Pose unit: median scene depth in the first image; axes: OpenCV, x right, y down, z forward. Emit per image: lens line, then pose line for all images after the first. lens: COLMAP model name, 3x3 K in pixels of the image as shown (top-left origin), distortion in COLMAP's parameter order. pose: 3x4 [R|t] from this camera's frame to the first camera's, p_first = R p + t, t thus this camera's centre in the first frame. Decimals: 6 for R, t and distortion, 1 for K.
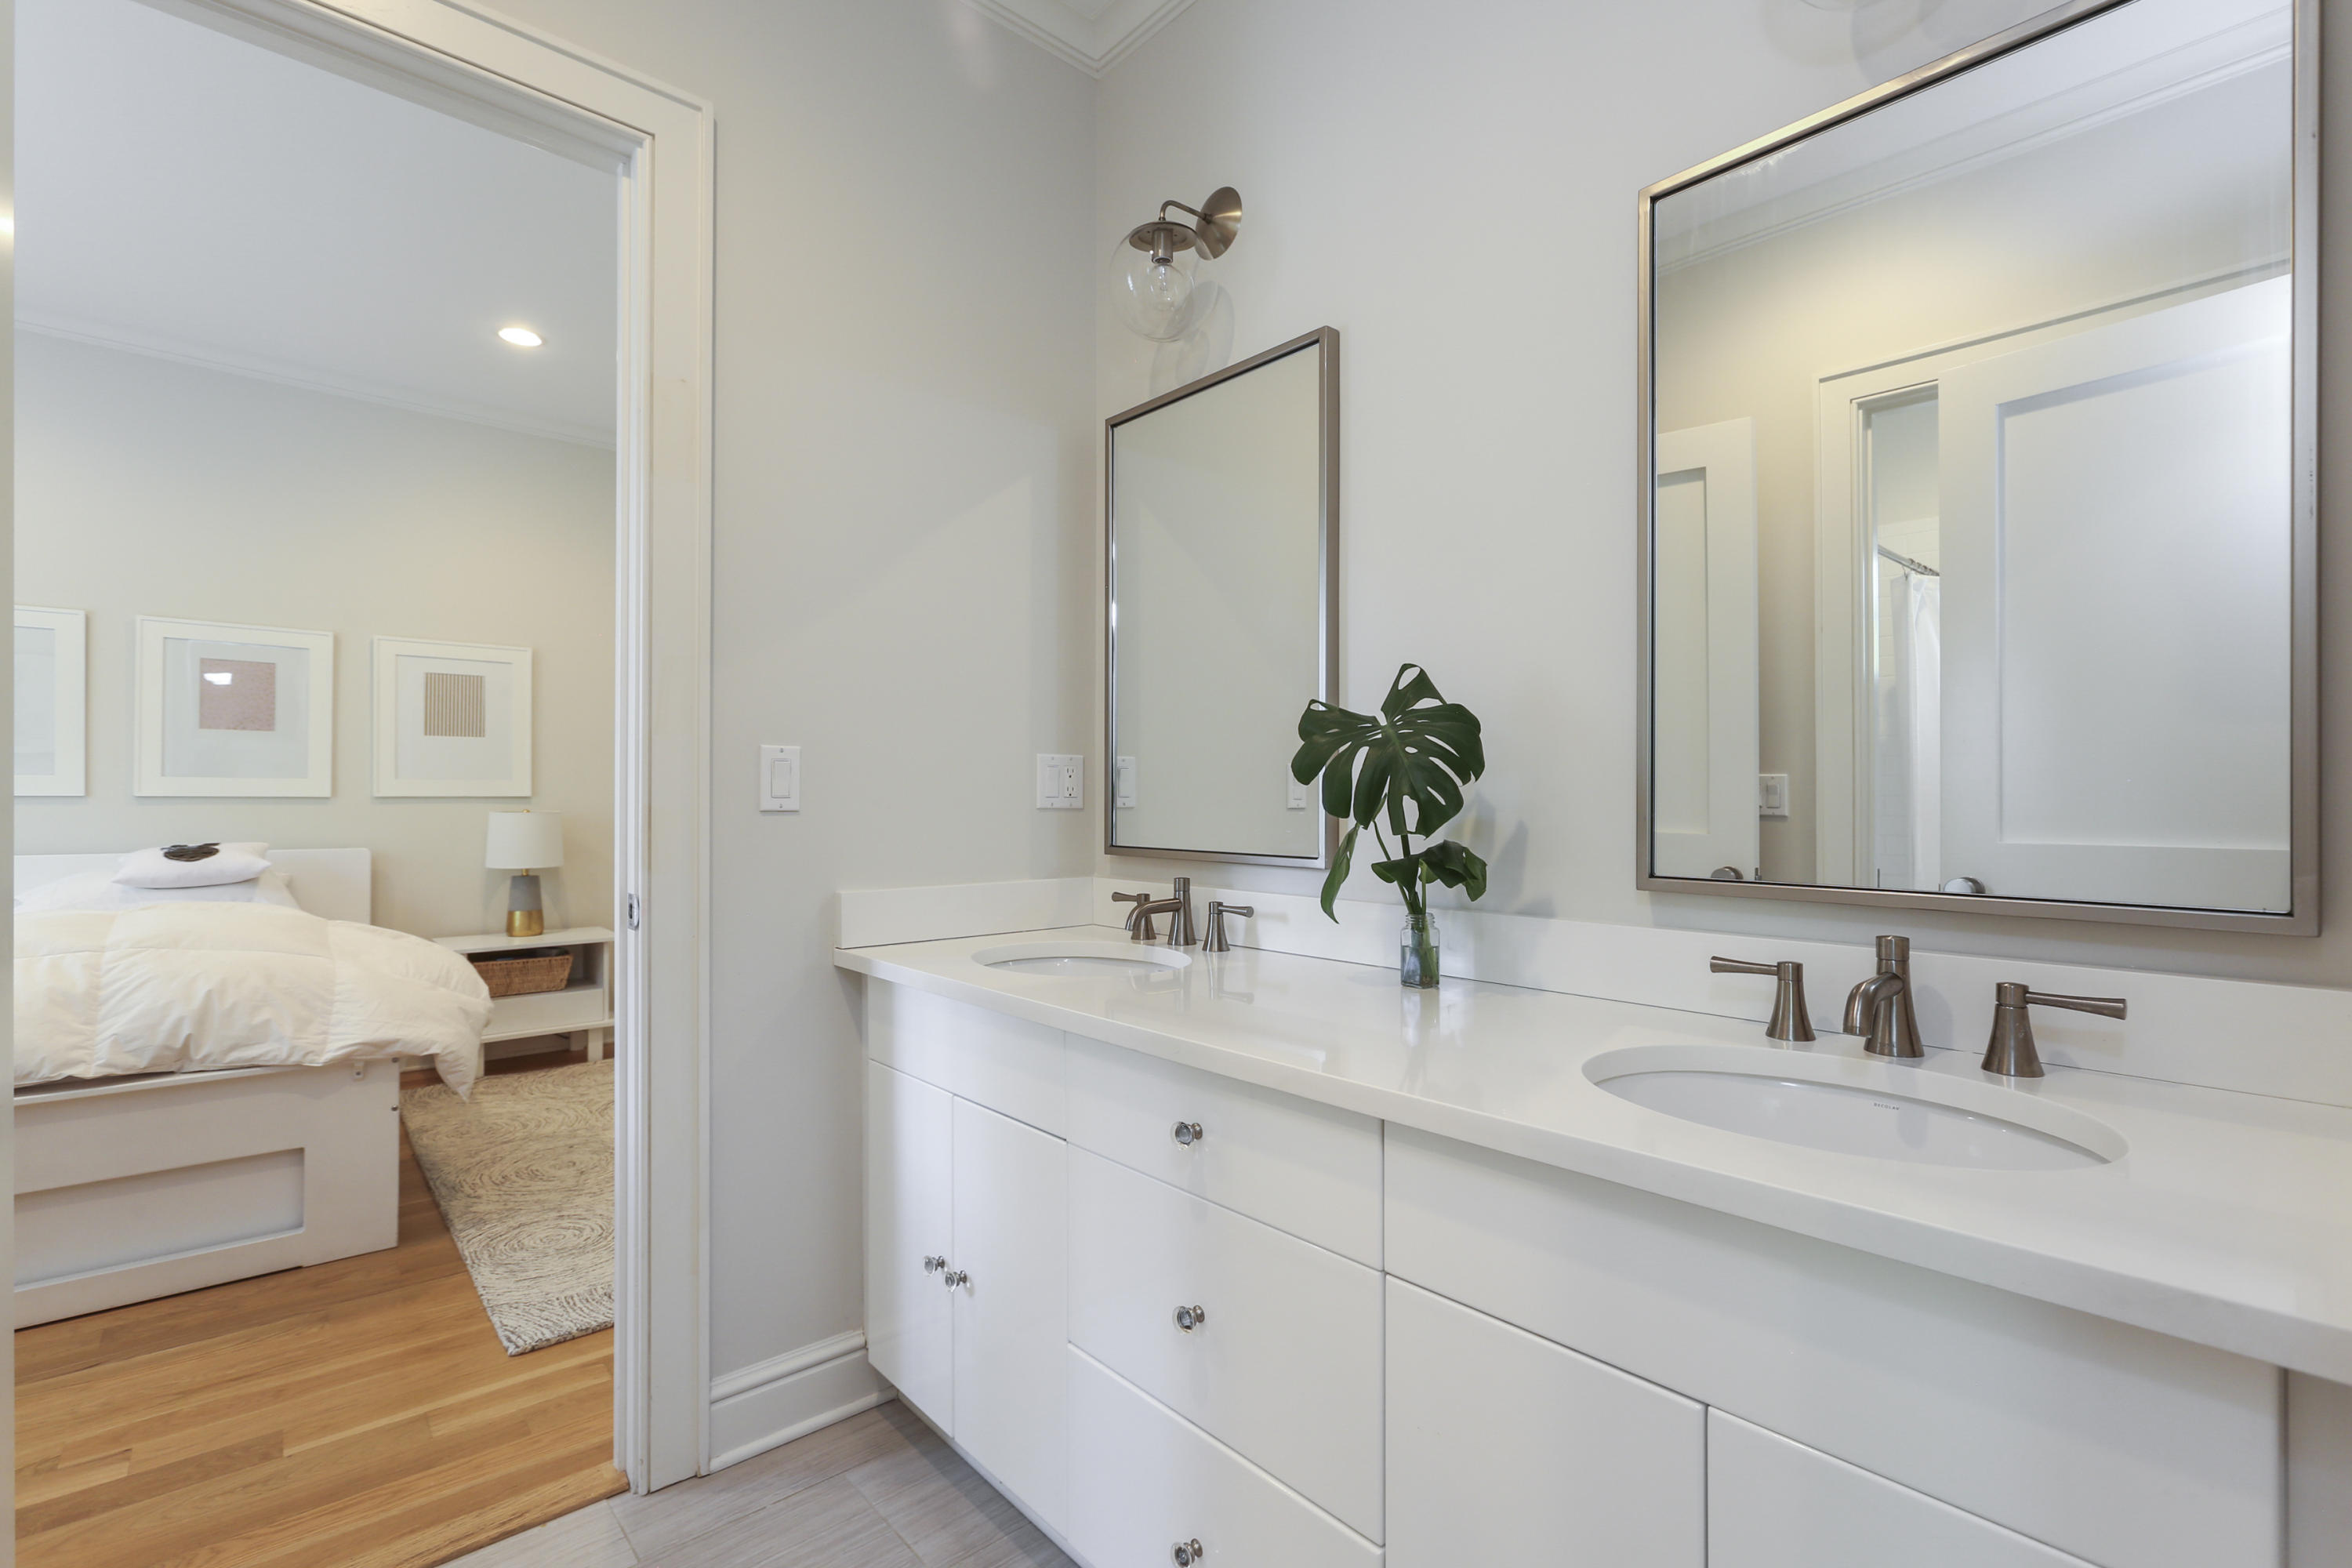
lens RADIAL K [[1053.5, 0, 1171.3], [0, 1053.5, 790.8], [0, 0, 1]] dist [-0.003171, 0.001836]
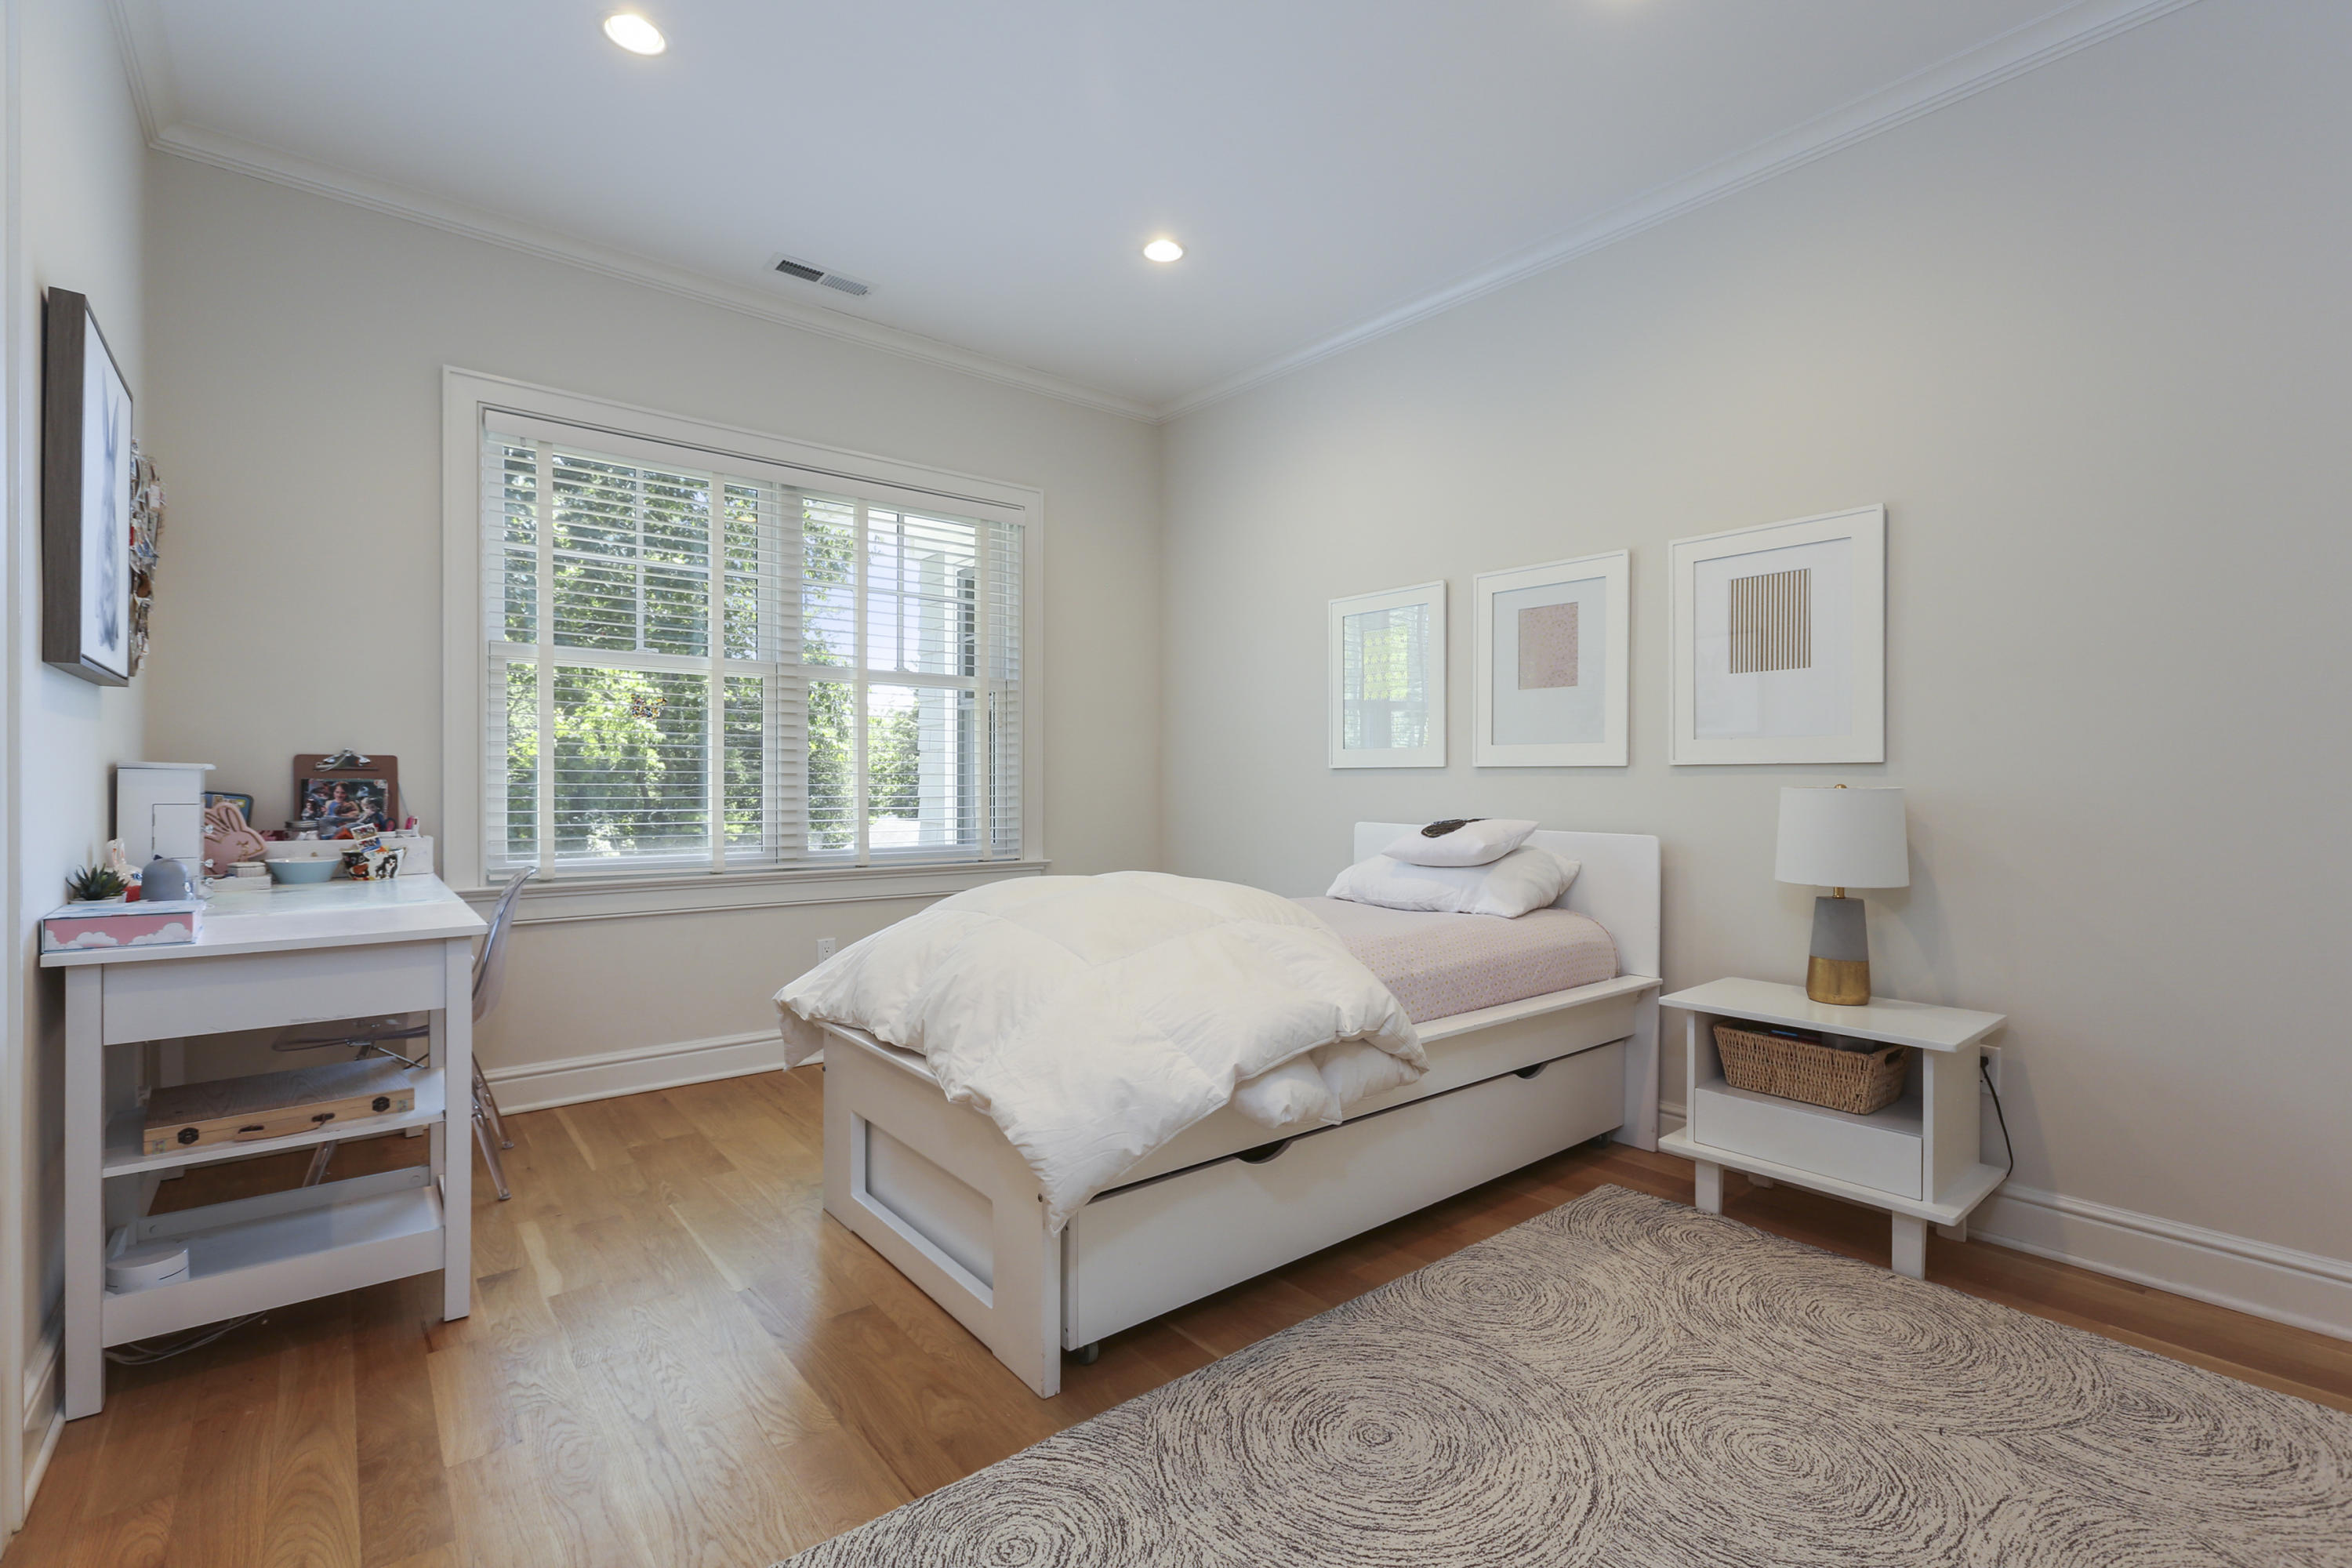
lens RADIAL K [[1053.5, 0, 1178.5], [0, 1053.5, 788.5], [0, 0, 1]] dist [-0.003171, 0.001836]
pose [[-0.018807, 0.002940, -0.999819, -0.032670], [0.000304, 0.999996, 0.002935, 0.020639], [0.999823, -0.000248, -0.018808, 0.719916]]
